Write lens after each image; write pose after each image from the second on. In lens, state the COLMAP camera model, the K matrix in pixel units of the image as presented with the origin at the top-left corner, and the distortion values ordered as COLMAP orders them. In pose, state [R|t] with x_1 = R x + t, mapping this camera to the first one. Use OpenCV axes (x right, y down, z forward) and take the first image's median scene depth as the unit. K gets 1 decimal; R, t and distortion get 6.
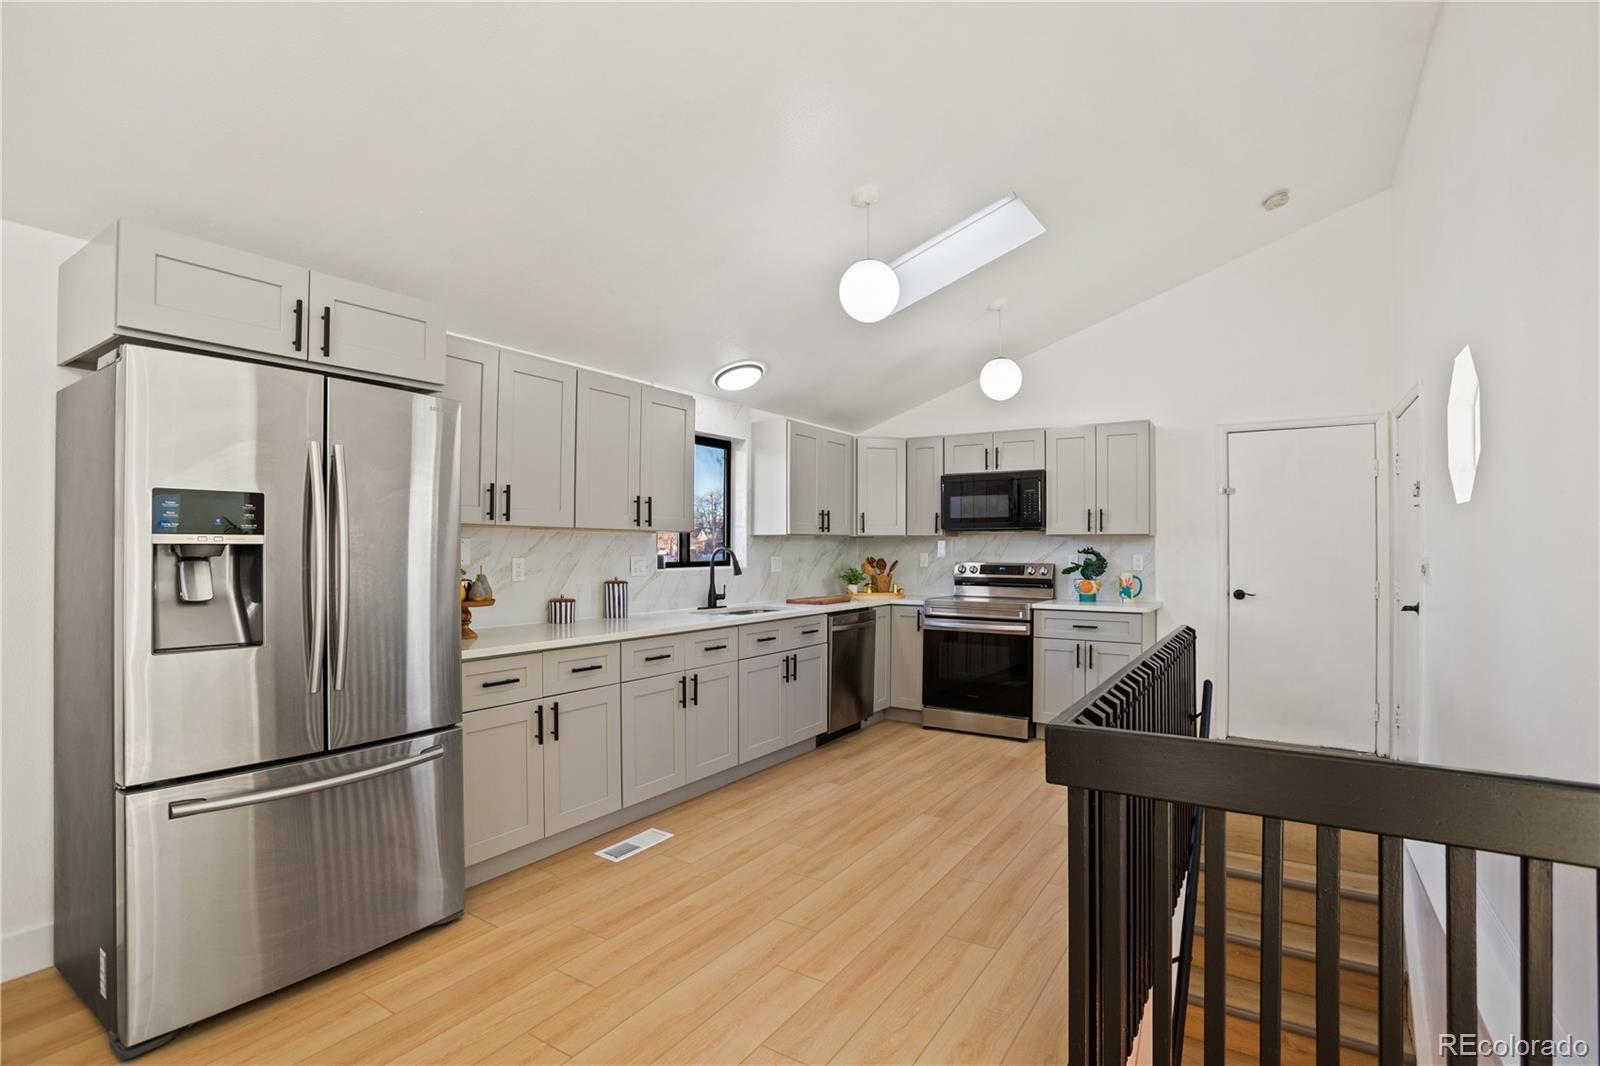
lens RADIAL K [[752.0, 0, 811.0], [0, 752.0, 542.8], [0, 0, 1]] dist [-0.048980, 0.000393]
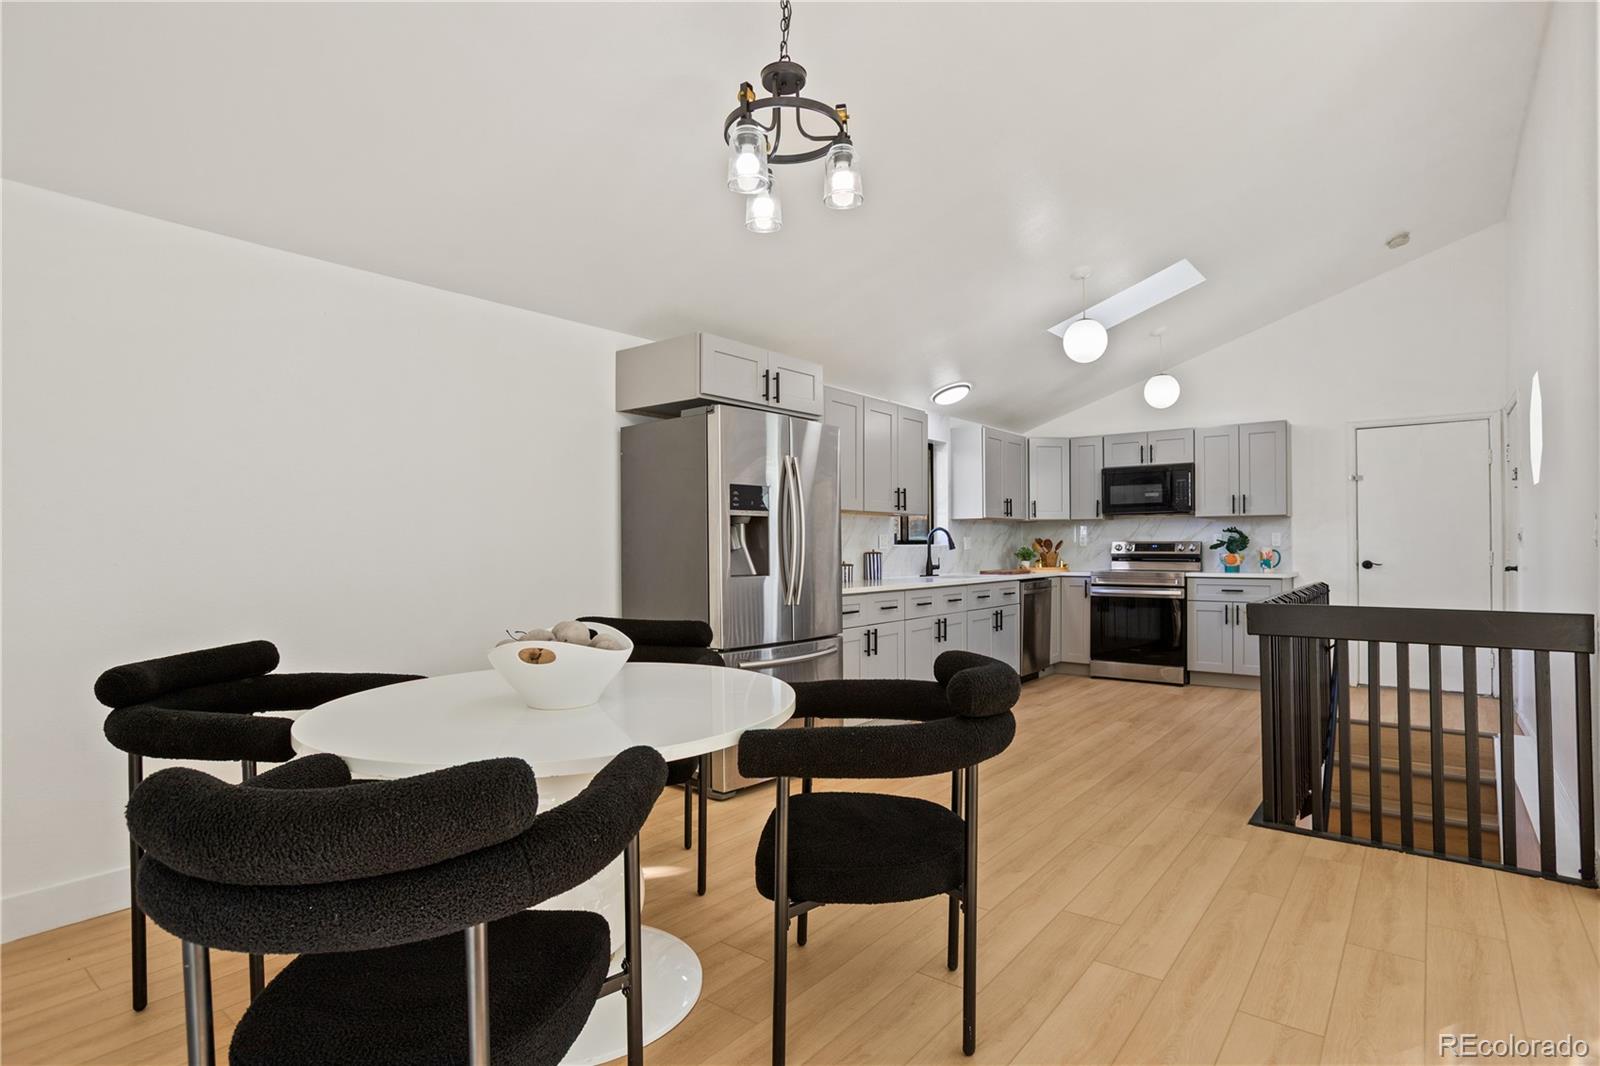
lens RADIAL K [[805.3, 0, 834.9], [0, 805.3, 538.3], [0, 0, 1]] dist [-0.000836, 0.000105]
pose [[0.997554, -0.007598, -0.069489, -0.180342], [0.007506, 0.999971, -0.001577, 0.022214], [0.069499, 0.001052, 0.997581, -0.343531]]
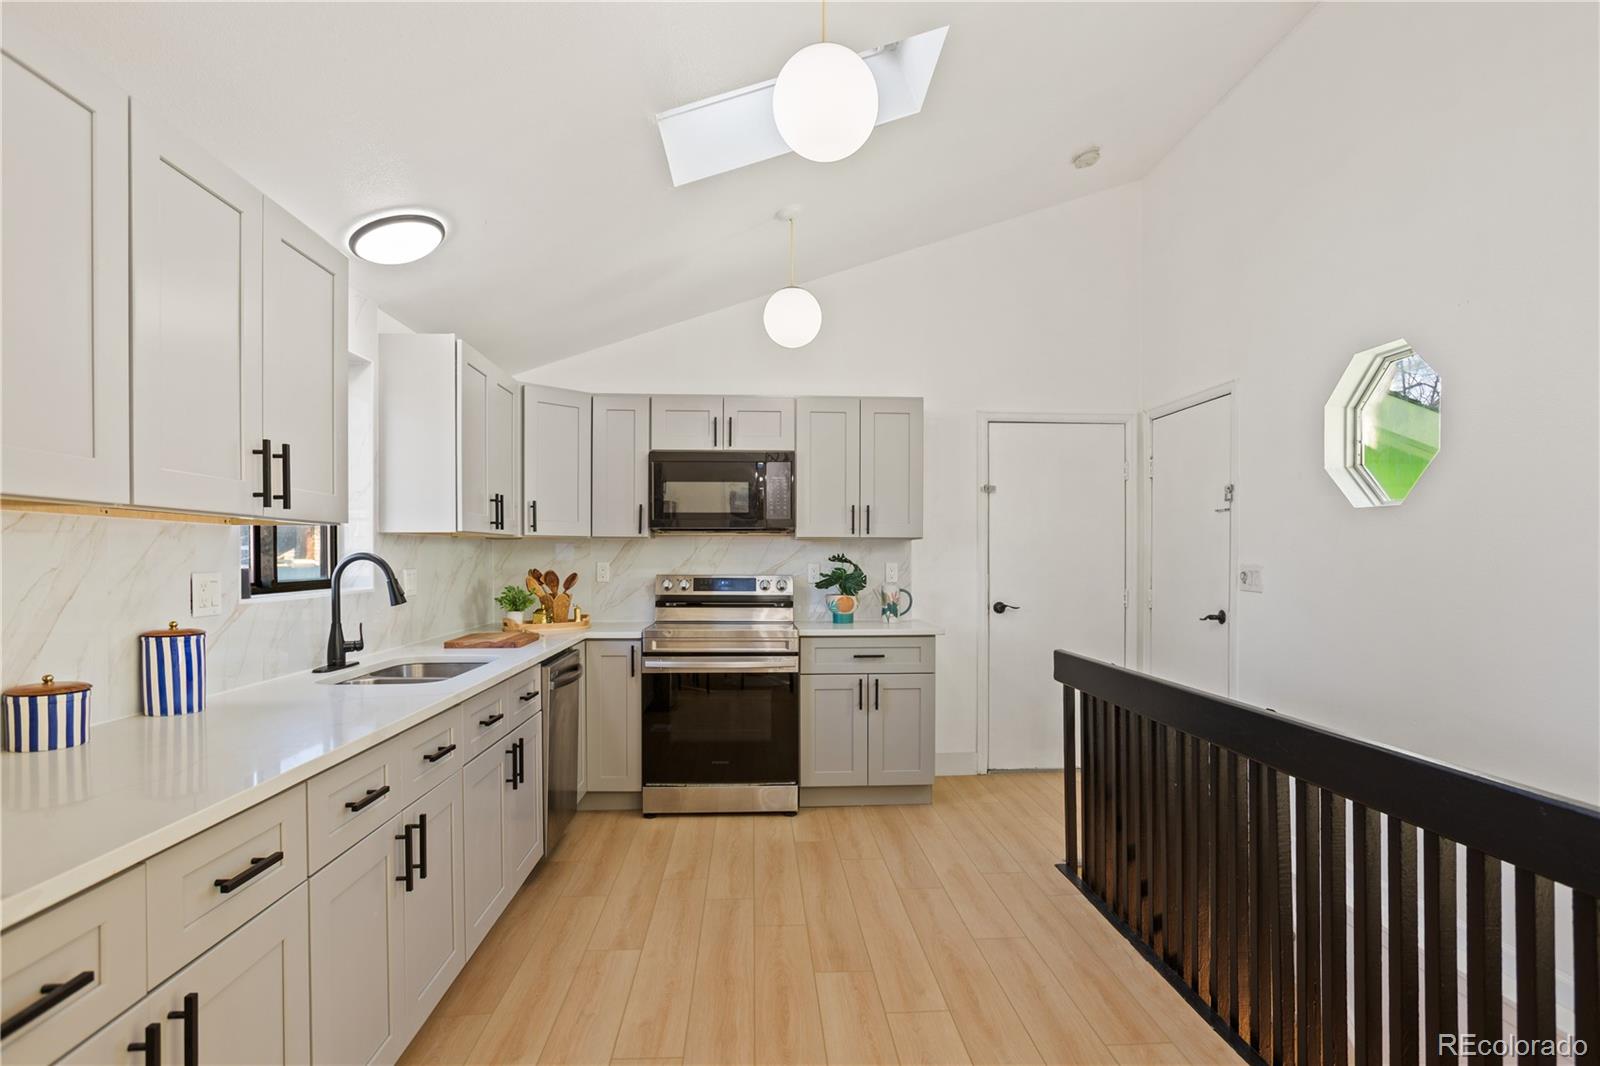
lens RADIAL K [[859.6, 0, 802.0], [0, 859.6, 567.1], [0, 0, 1]] dist [-0.056862, 0.048642]
pose [[0.812244, -0.009260, 0.583245, -0.196903], [-0.003161, 0.999789, 0.020275, 0.001782], [-0.583310, -0.018312, 0.812043, 0.296939]]
